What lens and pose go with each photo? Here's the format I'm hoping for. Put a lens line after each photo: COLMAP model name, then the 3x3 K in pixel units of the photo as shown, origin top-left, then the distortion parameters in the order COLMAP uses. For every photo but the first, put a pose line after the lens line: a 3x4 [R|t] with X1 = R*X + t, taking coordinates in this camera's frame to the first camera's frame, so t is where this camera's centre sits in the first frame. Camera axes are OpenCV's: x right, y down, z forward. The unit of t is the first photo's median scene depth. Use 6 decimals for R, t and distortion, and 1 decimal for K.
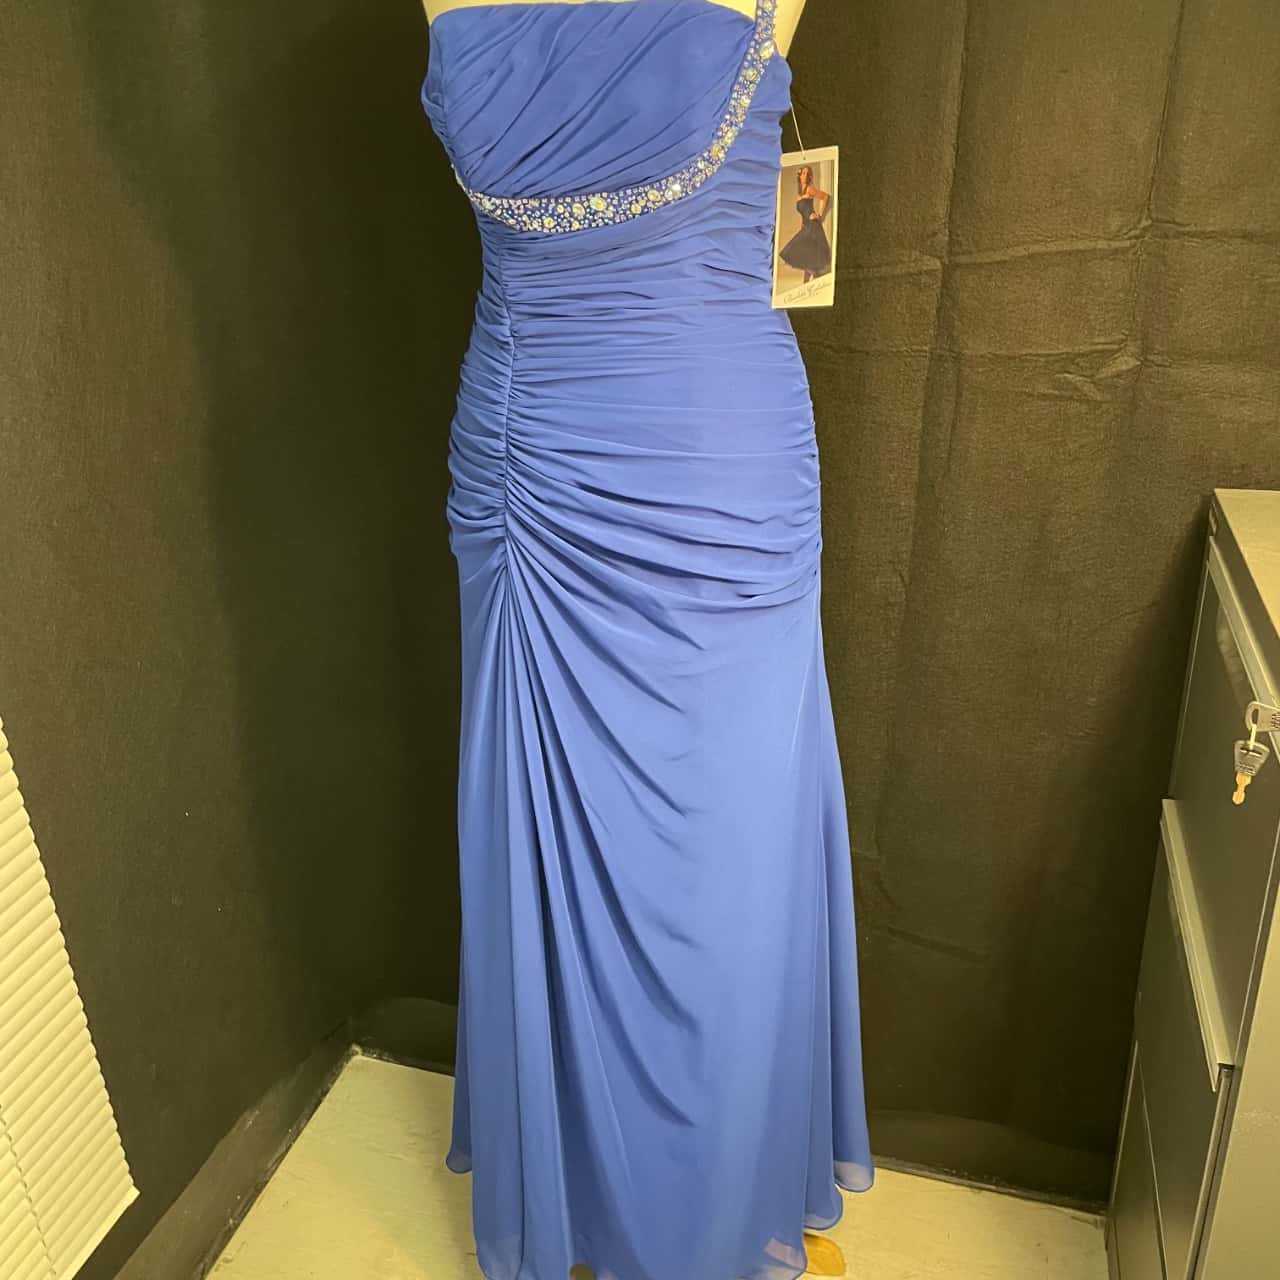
lens RADIAL K [[1281.0, 0, 640.0], [0, 1281.0, 640.0], [0, 0, 1]] dist [0.084429, -0.137022]
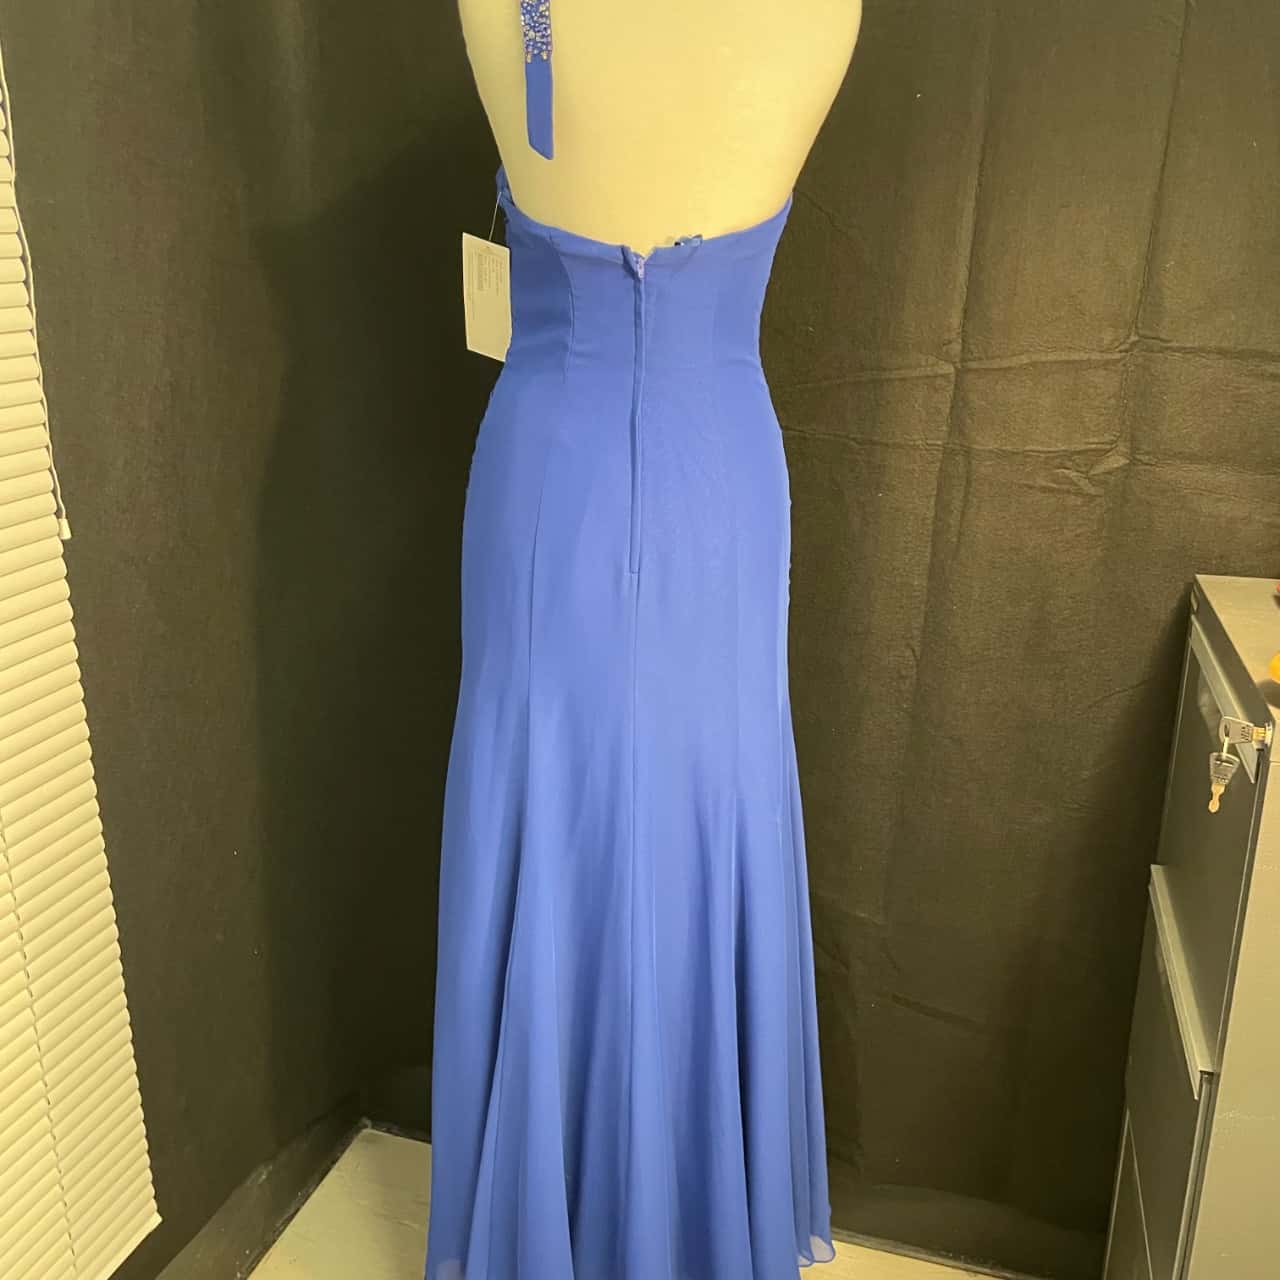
lens RADIAL K [[1280.5, 0, 655.8], [0, 1280.5, 666.1], [0, 0, 1]] dist [0.081829, -0.147299]
pose [[0.998997, 0.043638, 0.010059, -0.028077], [-0.042204, 0.992538, -0.114402, 0.106412], [-0.014976, 0.113863, 0.993384, -0.087943]]
